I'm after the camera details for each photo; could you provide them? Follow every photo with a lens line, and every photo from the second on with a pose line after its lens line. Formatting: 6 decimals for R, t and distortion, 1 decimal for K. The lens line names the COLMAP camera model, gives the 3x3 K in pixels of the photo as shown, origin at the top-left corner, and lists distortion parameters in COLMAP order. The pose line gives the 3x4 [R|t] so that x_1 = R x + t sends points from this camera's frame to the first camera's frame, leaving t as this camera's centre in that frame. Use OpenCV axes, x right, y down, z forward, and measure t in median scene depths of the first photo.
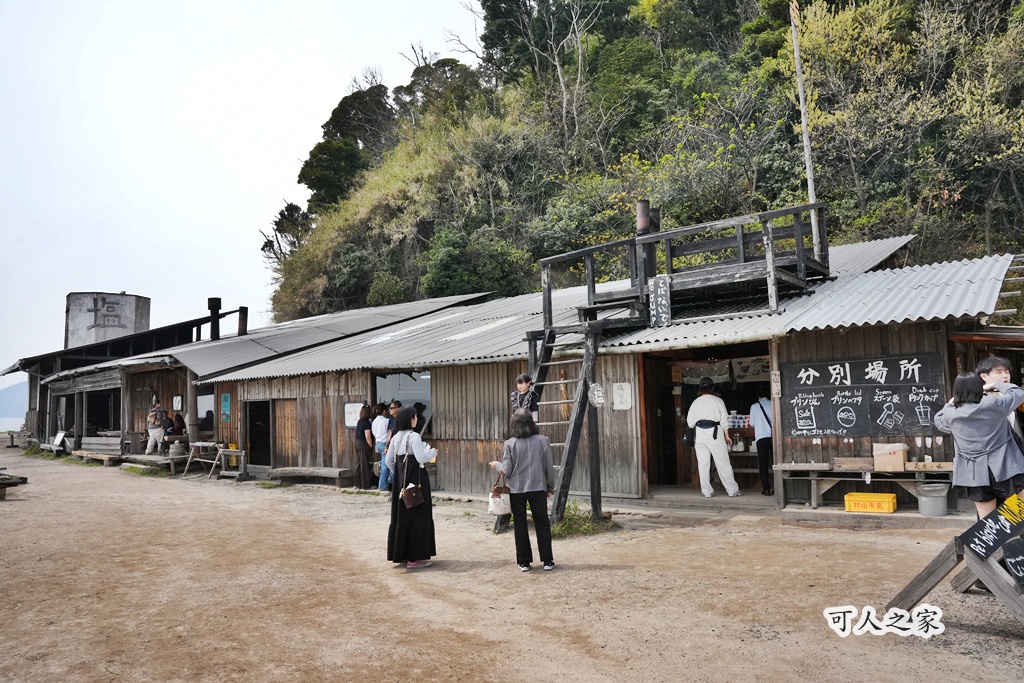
lens RADIAL K [[695.1, 0, 512.0], [0, 695.1, 341.5], [0, 0, 1]] dist [-0.171727, 0.125849]
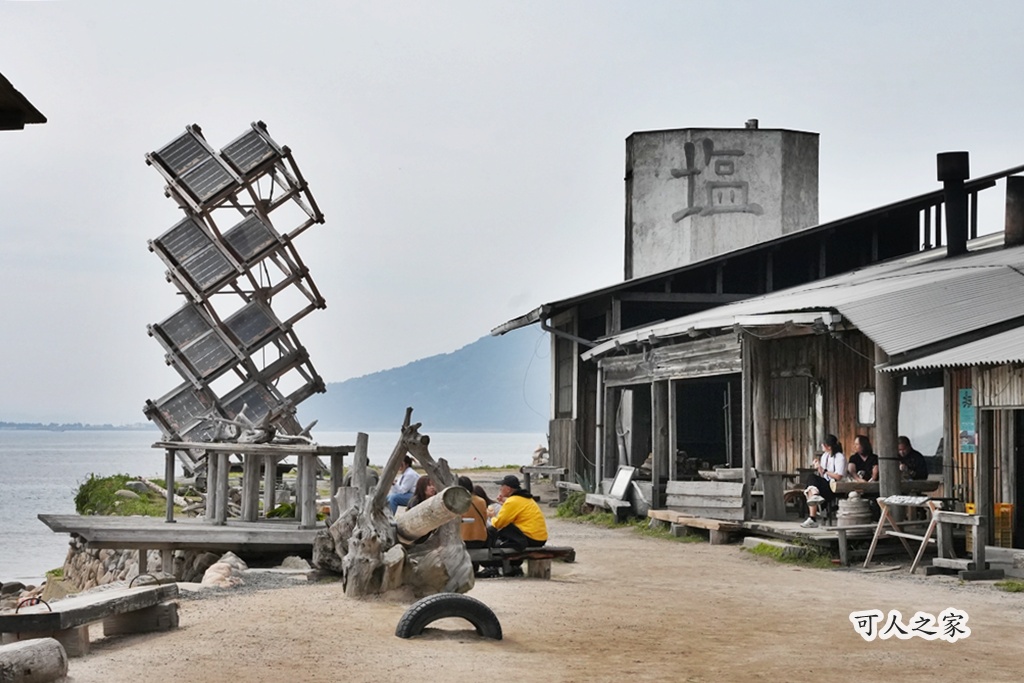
lens RADIAL K [[2430.8, 0, 512.0], [0, 2430.8, 341.5], [0, 0, 1]] dist [0.105310, 0.095400]
pose [[0.802004, 0.007587, -0.597271, 0.257214], [0.031517, 0.997989, 0.054998, -0.044957], [0.596487, -0.062933, 0.800152, -0.391094]]
